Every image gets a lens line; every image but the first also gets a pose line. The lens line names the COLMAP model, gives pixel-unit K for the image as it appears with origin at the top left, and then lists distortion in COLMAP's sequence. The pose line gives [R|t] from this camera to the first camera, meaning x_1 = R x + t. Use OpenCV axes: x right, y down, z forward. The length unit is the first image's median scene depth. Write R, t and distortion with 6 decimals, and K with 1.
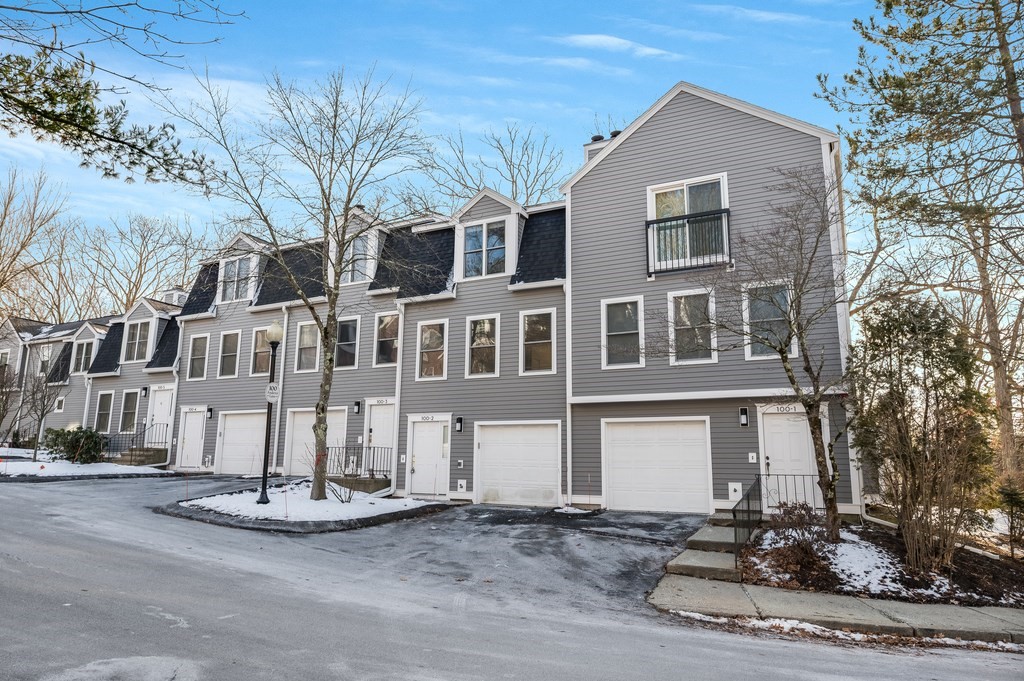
lens RADIAL K [[640.2, 0, 512.7], [0, 640.2, 341.3], [0, 0, 1]] dist [-0.001267, 0.000916]
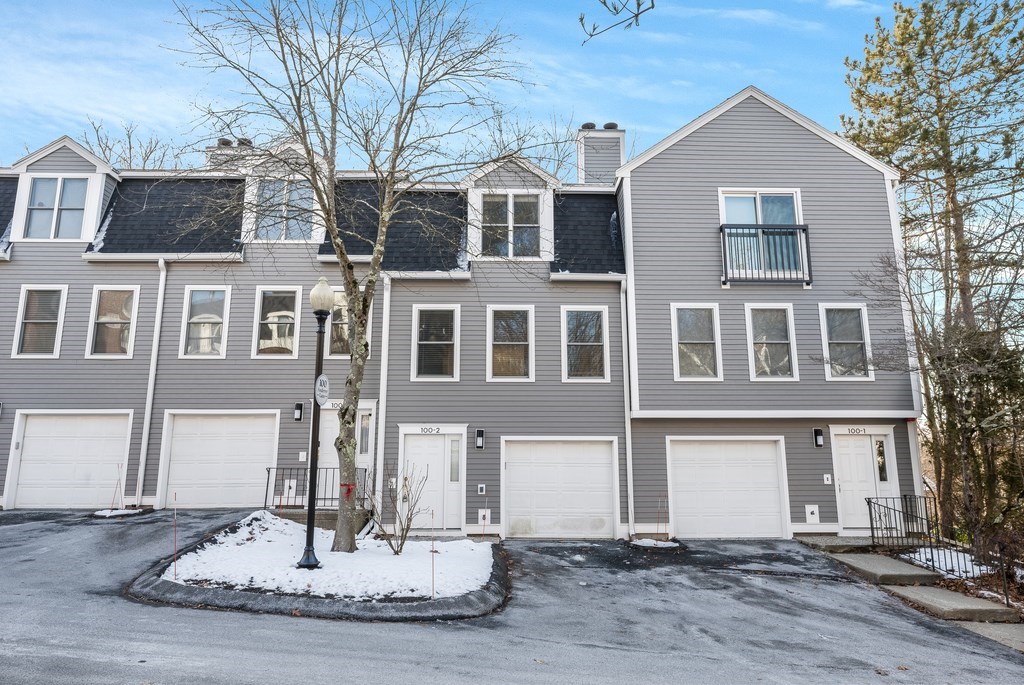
lens RADIAL K [[633.7, 0, 512.0], [0, 633.7, 341.1], [0, 0, 1]] dist [0.001206, -0.003591]
pose [[0.883097, 0.079268, 0.462445, -0.448558], [-0.078552, 0.996692, -0.020838, 0.023372], [-0.462567, -0.017924, 0.886403, 0.305254]]
